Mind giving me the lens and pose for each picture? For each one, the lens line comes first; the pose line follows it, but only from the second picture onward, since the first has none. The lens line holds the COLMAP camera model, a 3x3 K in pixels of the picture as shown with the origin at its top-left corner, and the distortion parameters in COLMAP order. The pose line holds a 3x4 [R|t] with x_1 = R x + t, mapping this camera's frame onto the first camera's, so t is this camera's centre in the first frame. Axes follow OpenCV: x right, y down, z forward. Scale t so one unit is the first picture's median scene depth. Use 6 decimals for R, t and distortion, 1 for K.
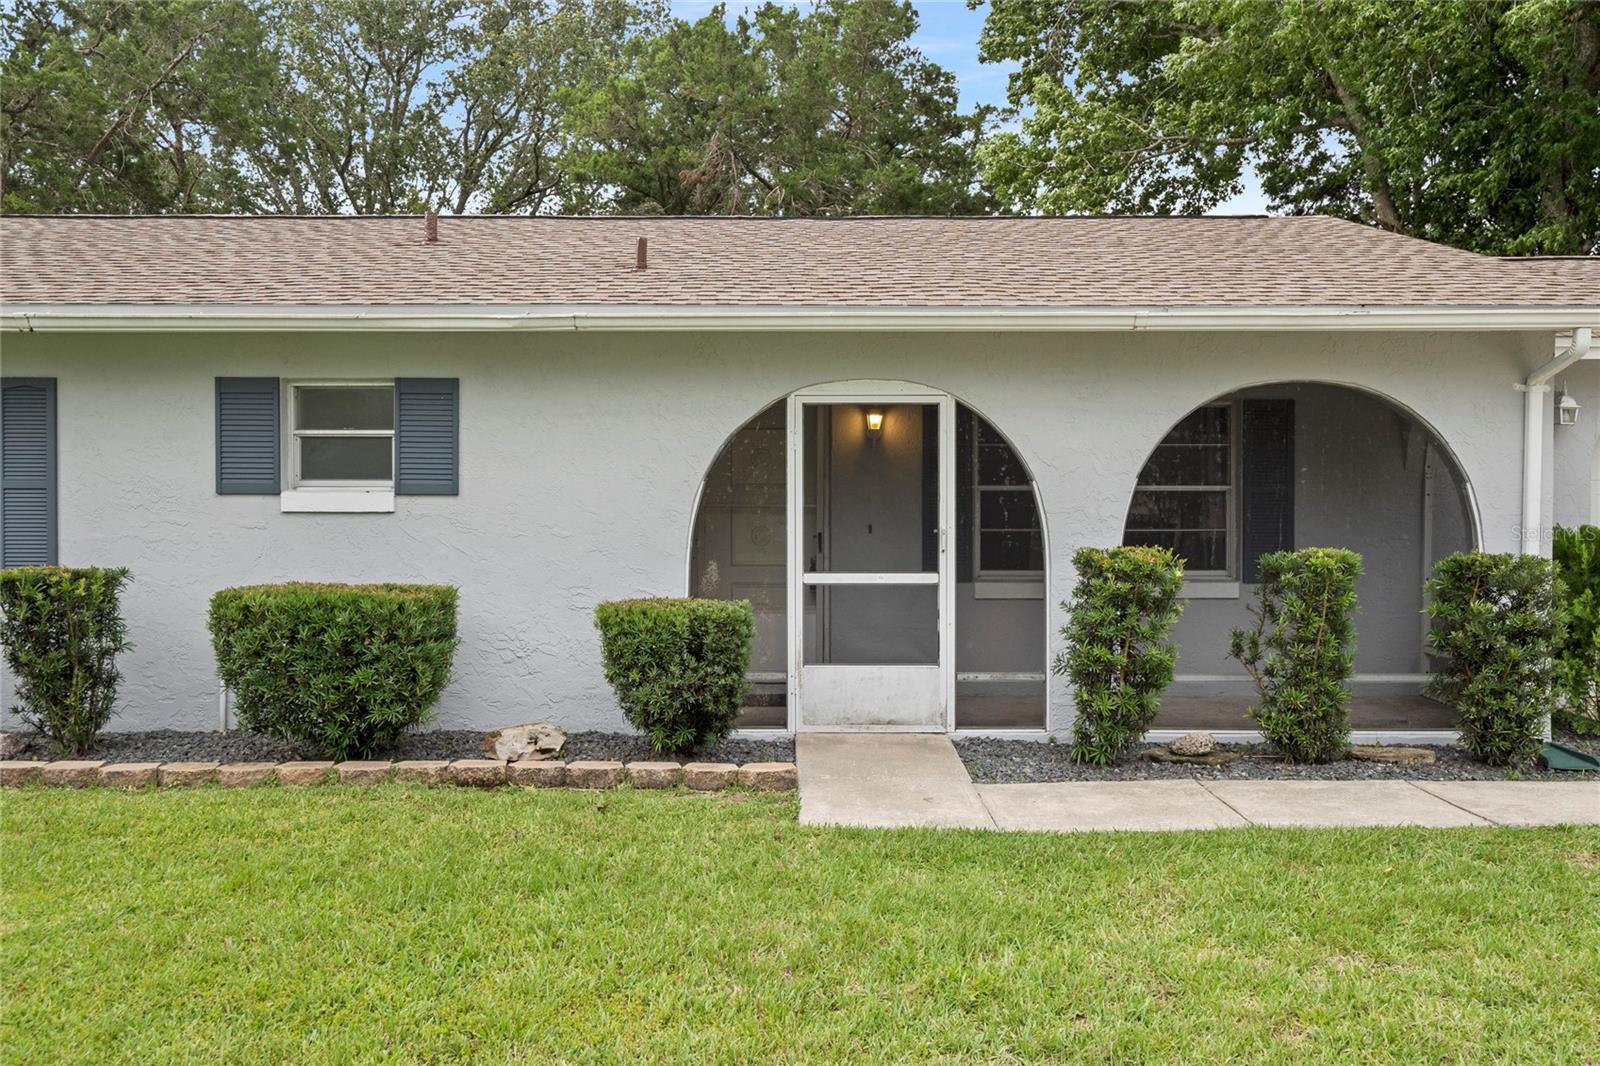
lens RADIAL K [[1239.4, 0, 799.5], [0, 1239.4, 542.2], [0, 0, 1]] dist [0.005648, 0.004550]
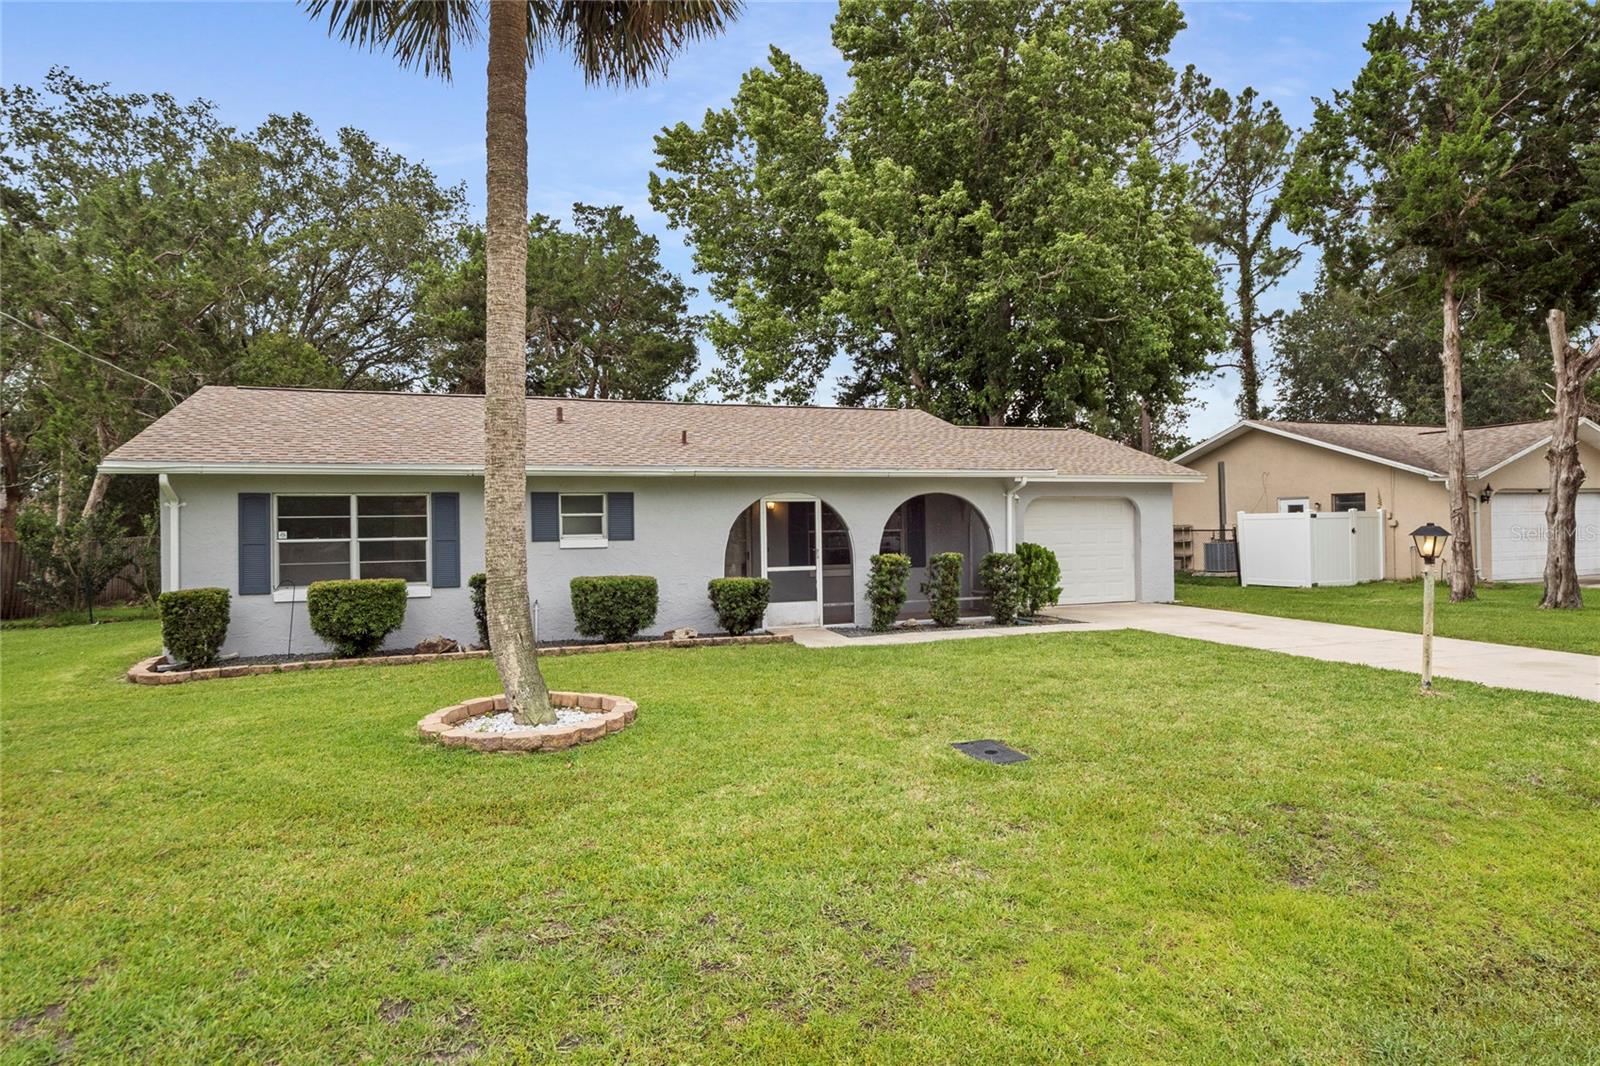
lens RADIAL K [[904.9, 0, 800.4], [0, 904.9, 528.4], [0, 0, 1]] dist [0.002415, 0.000122]
pose [[0.939190, -0.014435, 0.343094, -0.584457], [0.024791, 0.999359, -0.025818, -0.005663], [-0.342502, 0.032753, 0.938946, -0.807294]]
